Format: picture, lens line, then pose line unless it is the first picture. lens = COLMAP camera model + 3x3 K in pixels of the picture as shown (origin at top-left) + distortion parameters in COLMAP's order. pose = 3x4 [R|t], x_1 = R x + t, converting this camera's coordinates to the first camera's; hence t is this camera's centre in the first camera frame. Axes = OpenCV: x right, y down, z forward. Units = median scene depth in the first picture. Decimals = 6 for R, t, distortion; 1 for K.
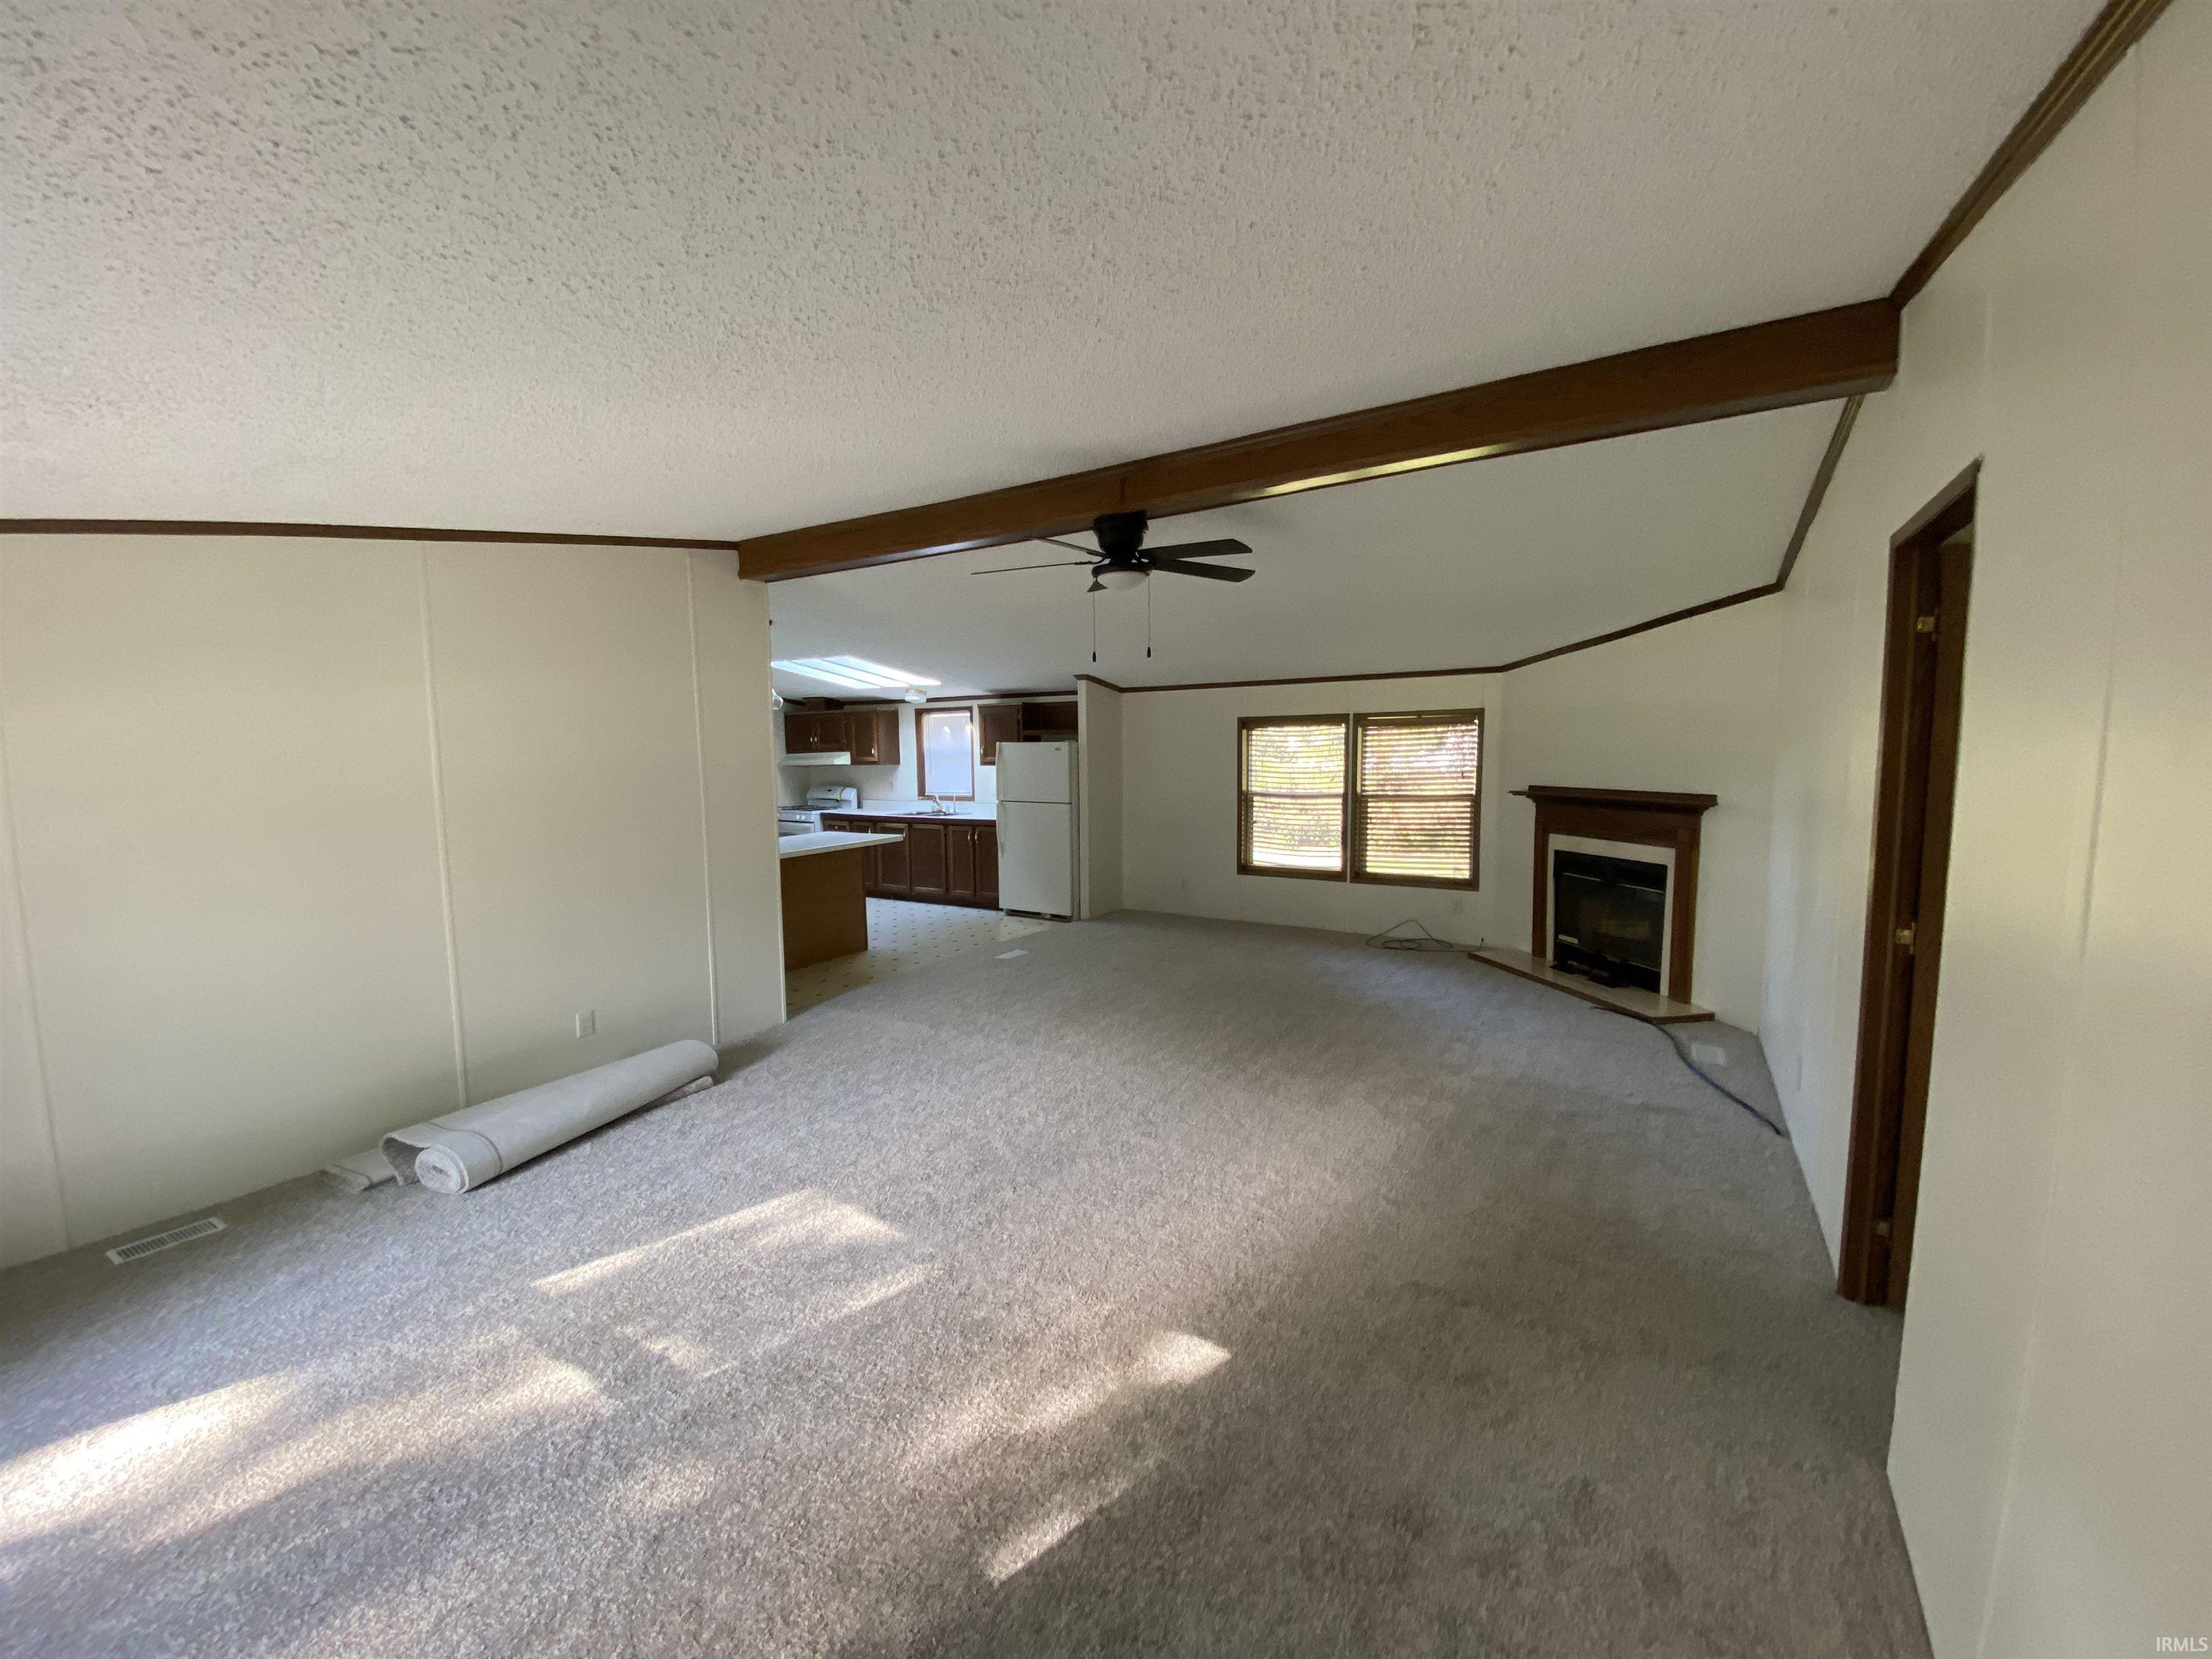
lens RADIAL K [[910.8, 0, 1133.2], [0, 910.8, 843.2], [0, 0, 1]] dist [-0.000290, -0.000342]
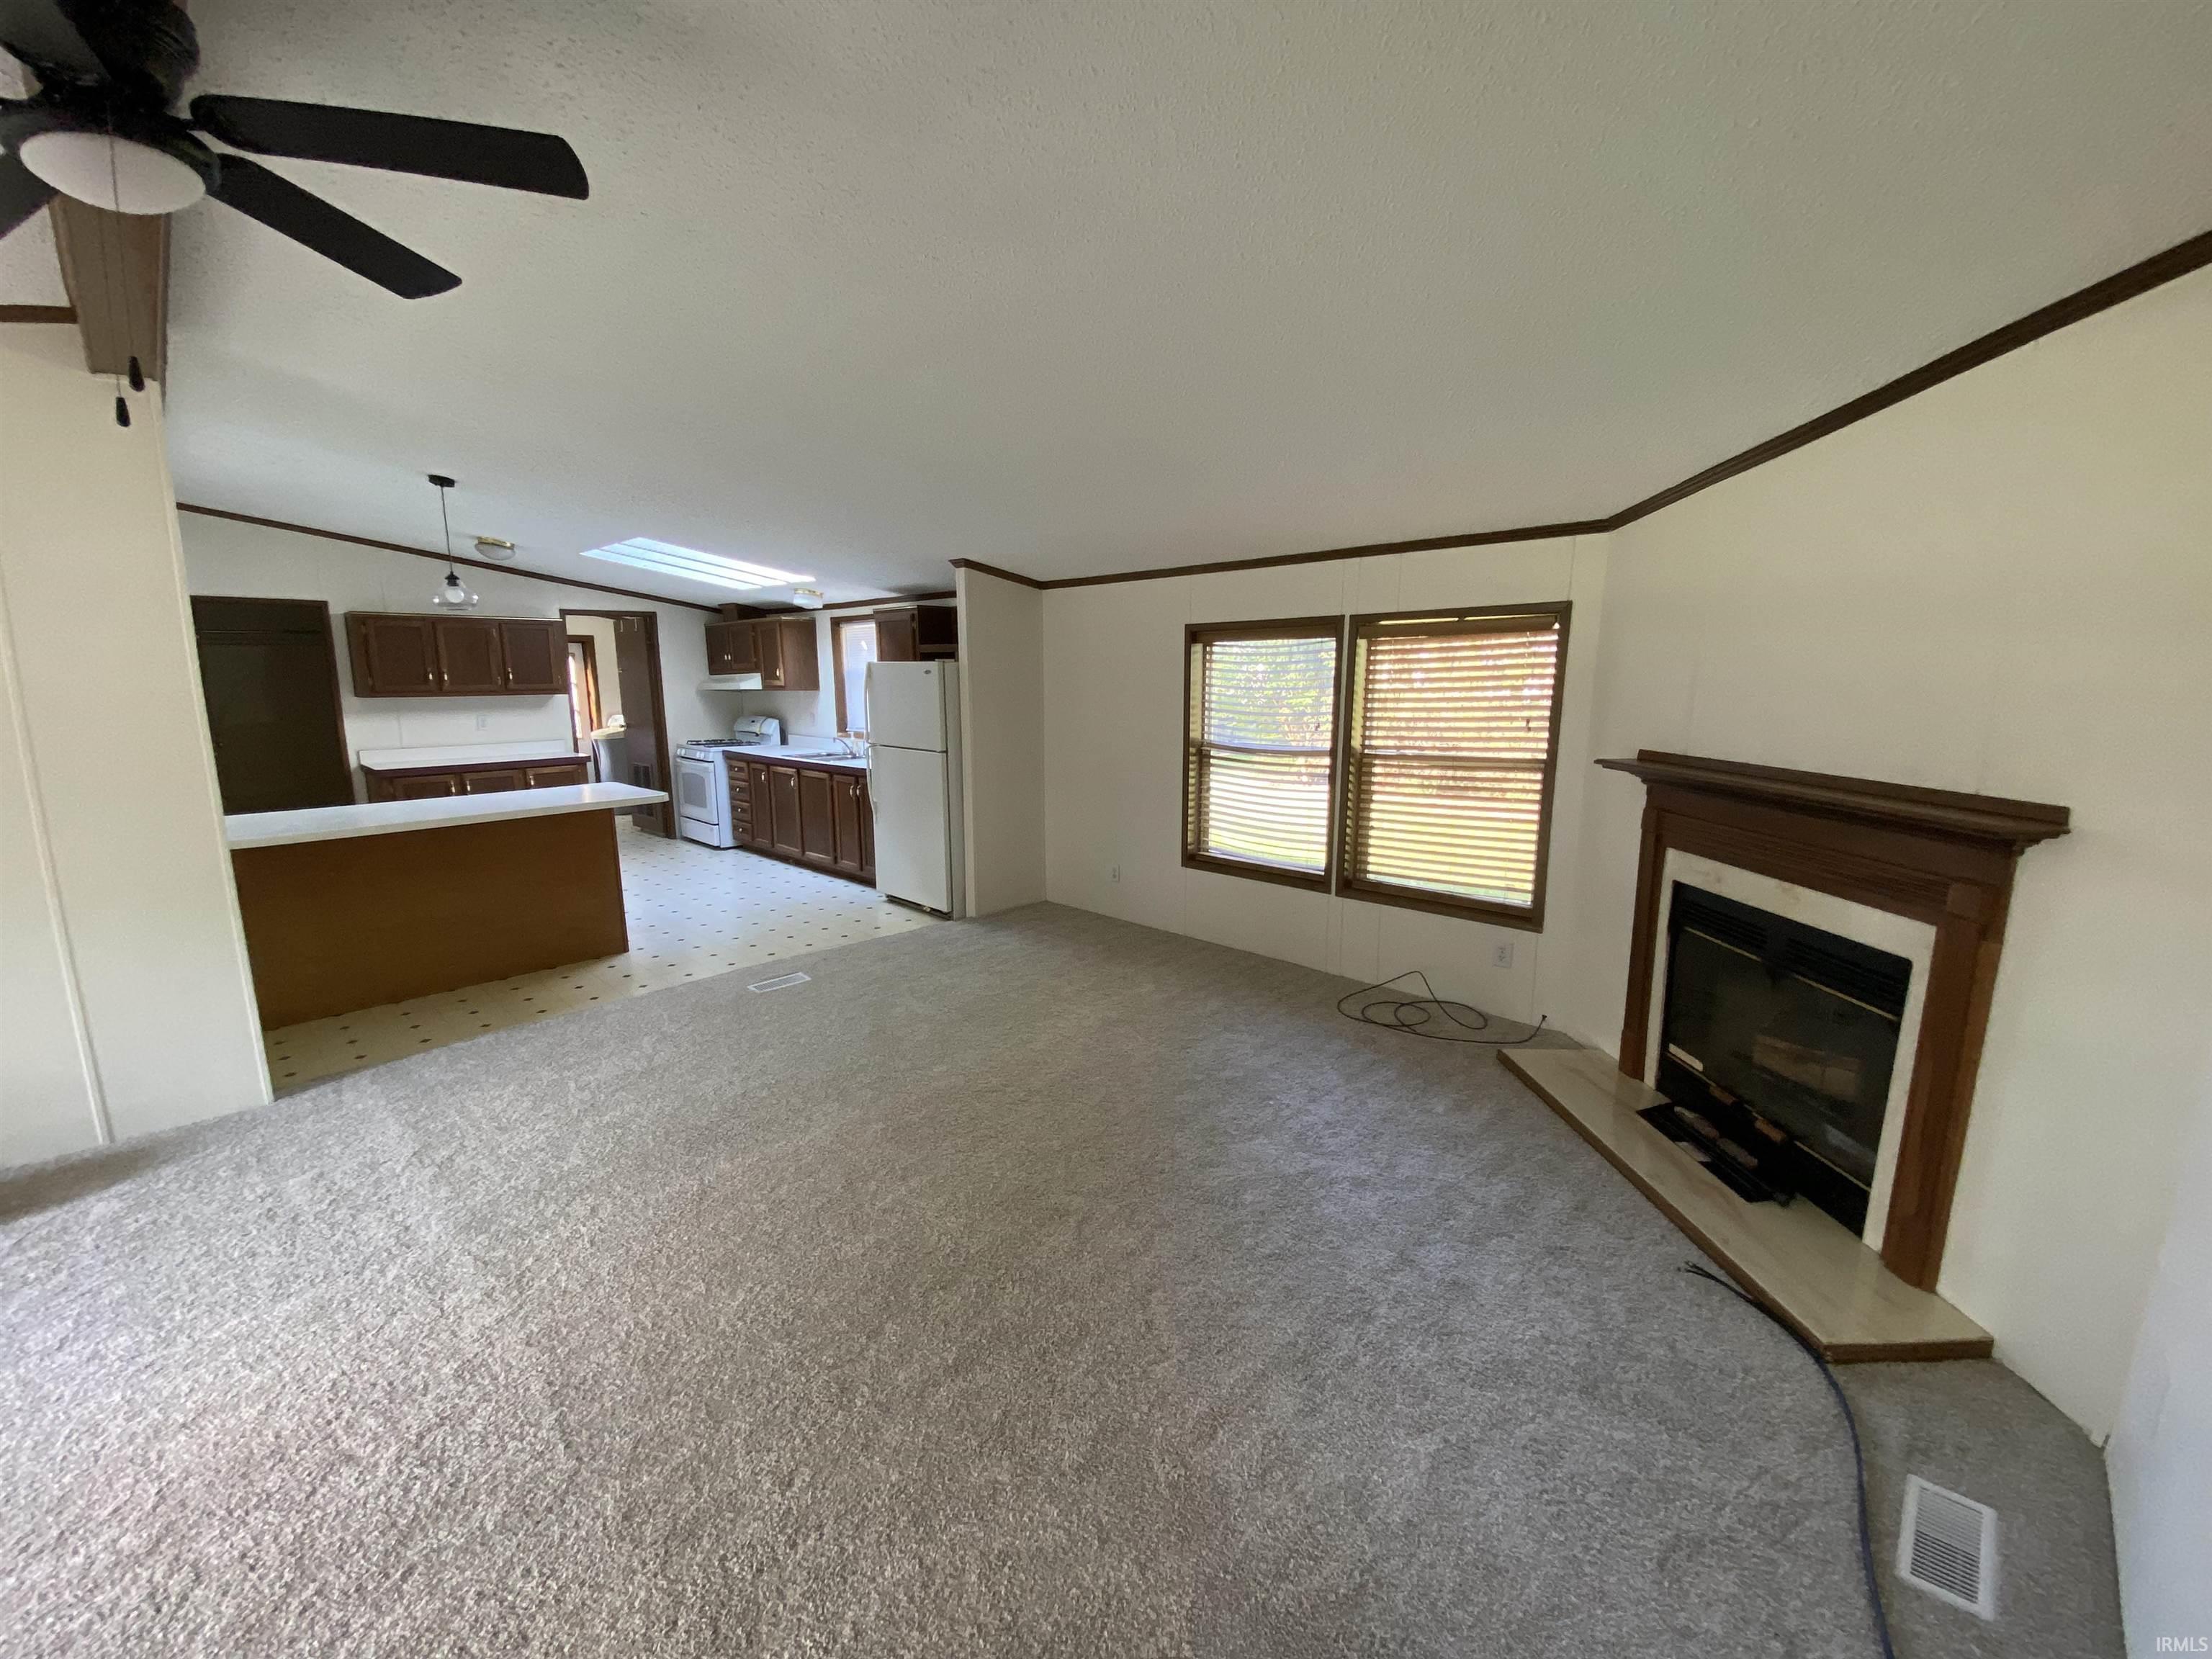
lens RADIAL K [[910.8, 0, 1133.2], [0, 910.8, 843.2], [0, 0, 1]] dist [-0.000290, -0.000342]
pose [[0.976233, 0.046573, -0.211659, 0.233873], [-0.028193, 0.995629, 0.089043, -0.043105], [0.214881, -0.080959, 0.973279, 0.375775]]
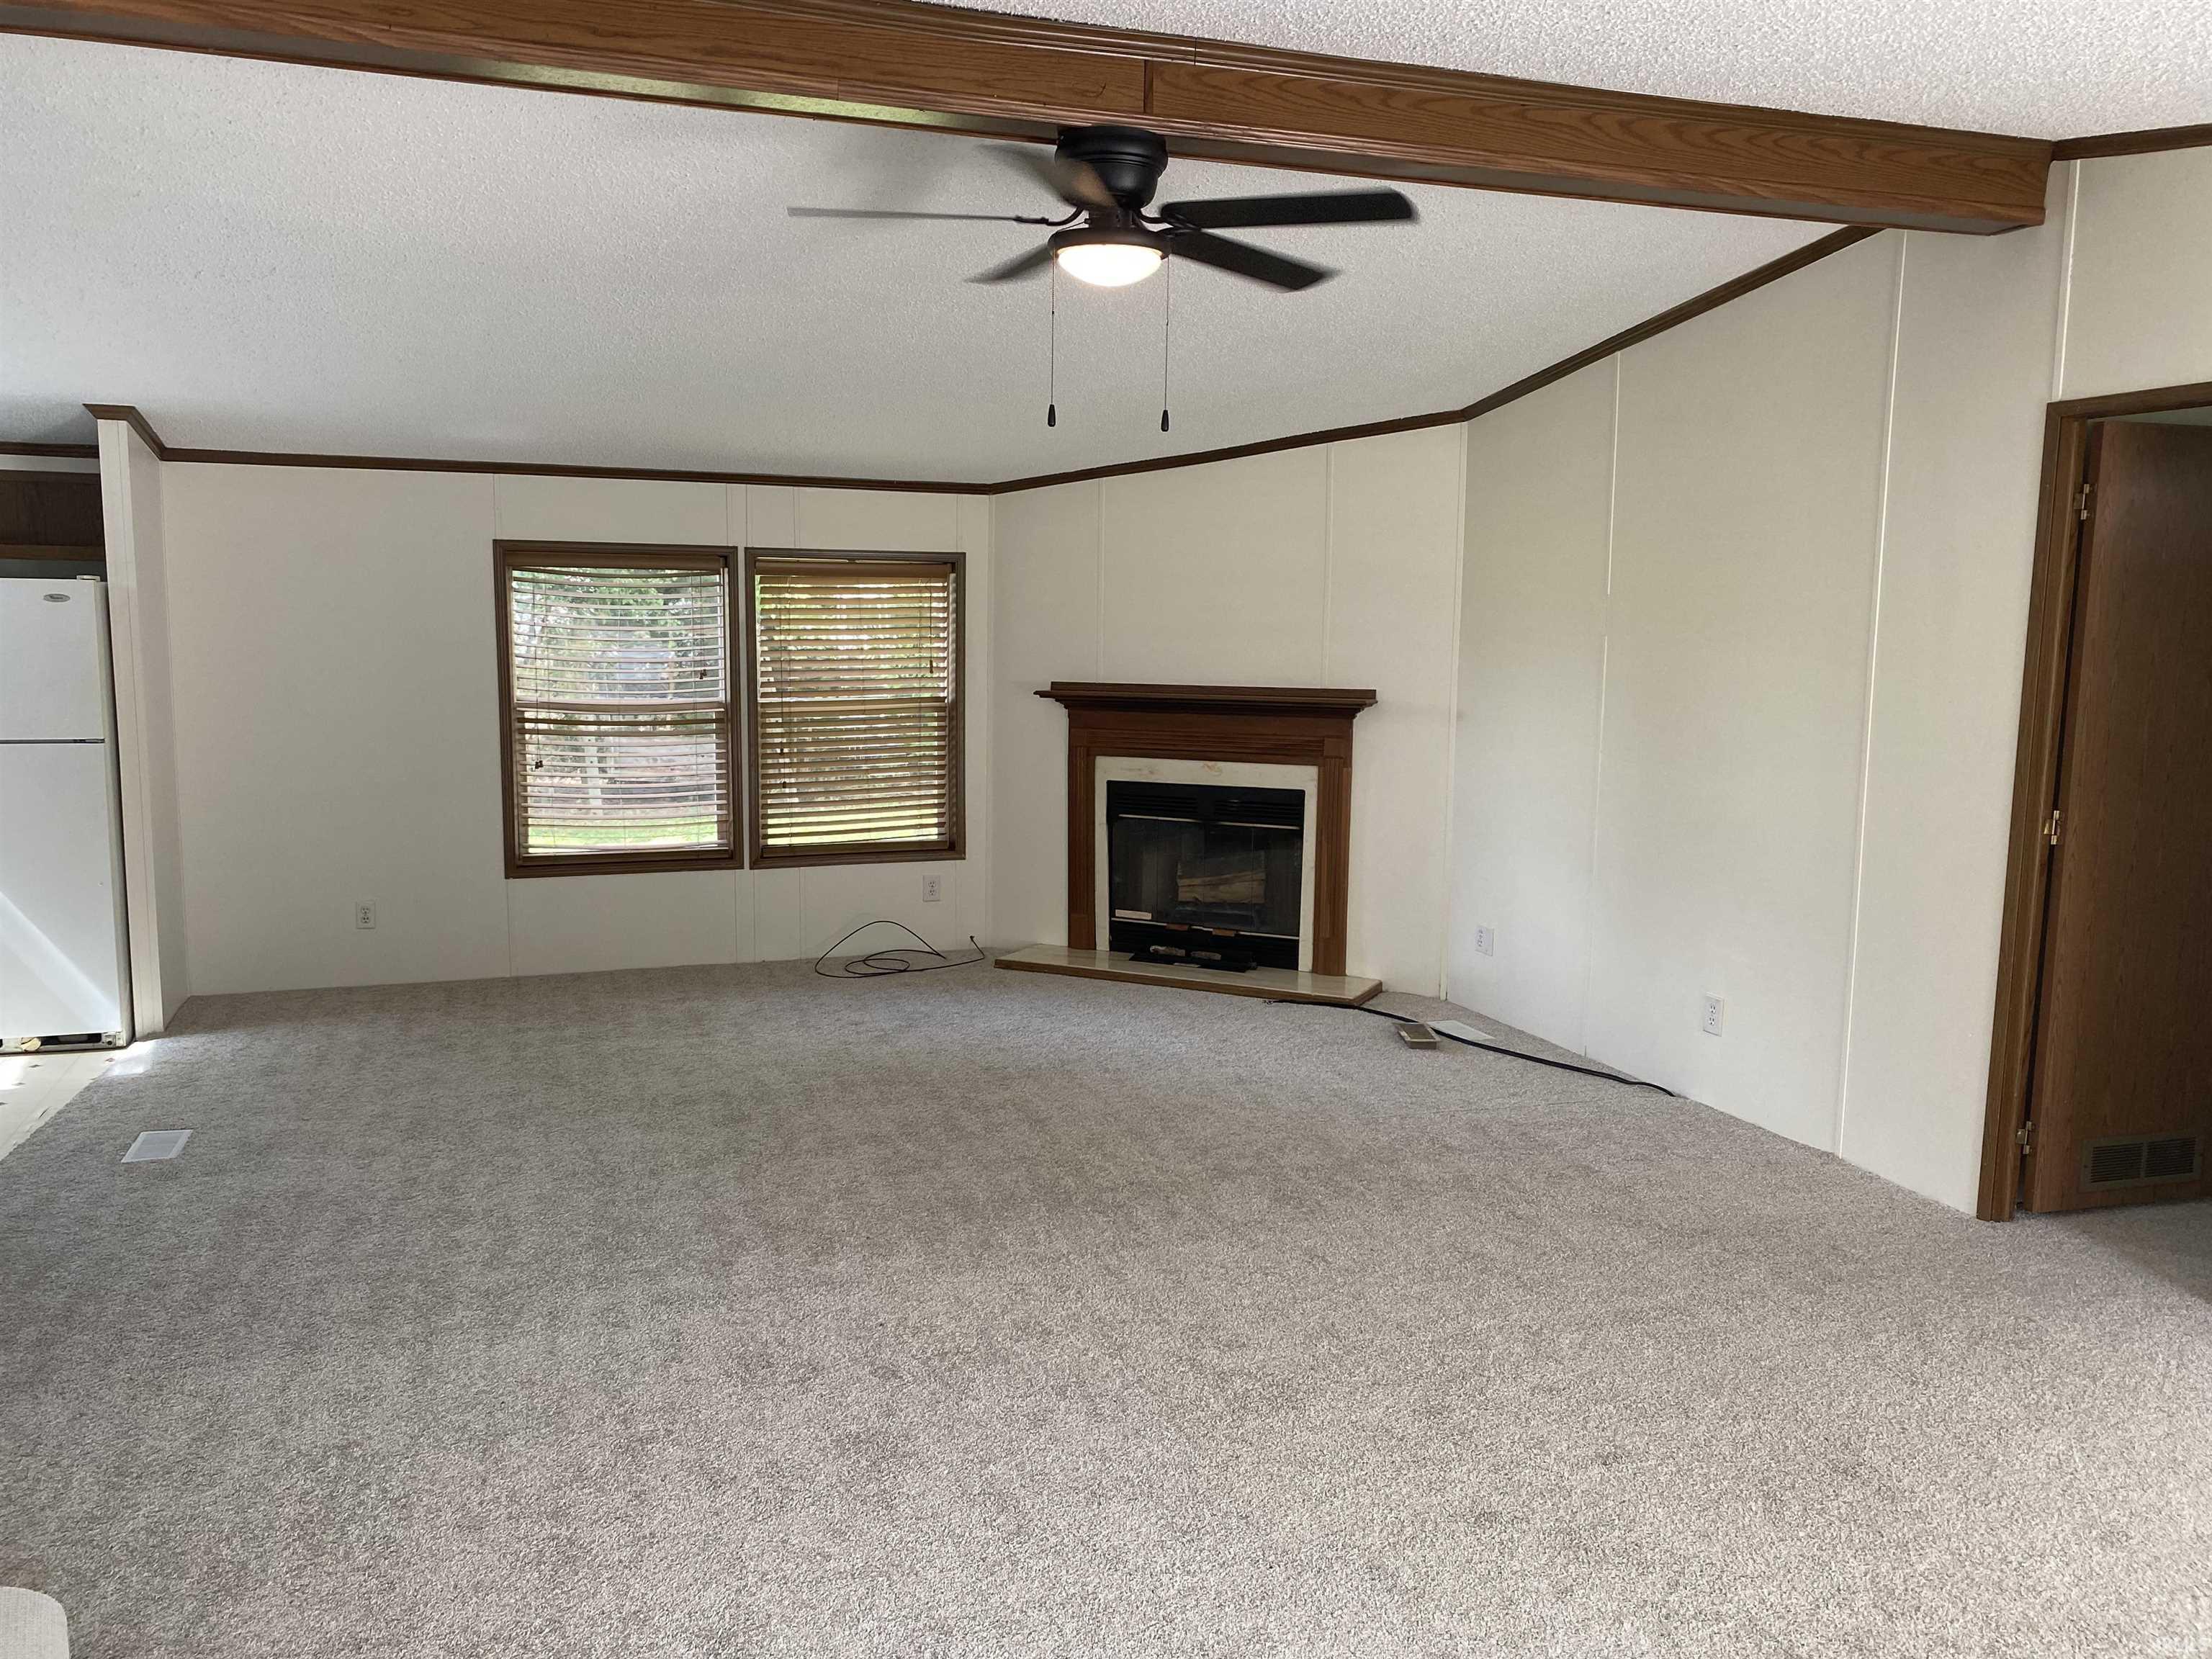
lens RADIAL K [[1629.1, 0, 1106.0], [0, 1629.1, 829.5], [0, 0, 1]] dist [0.007719, 0.003022]
pose [[0.581937, -0.083487, 0.808937, -0.409056], [0.063495, 0.996344, 0.057151, -0.020959], [-0.810751, 0.018105, 0.585111, 0.274219]]
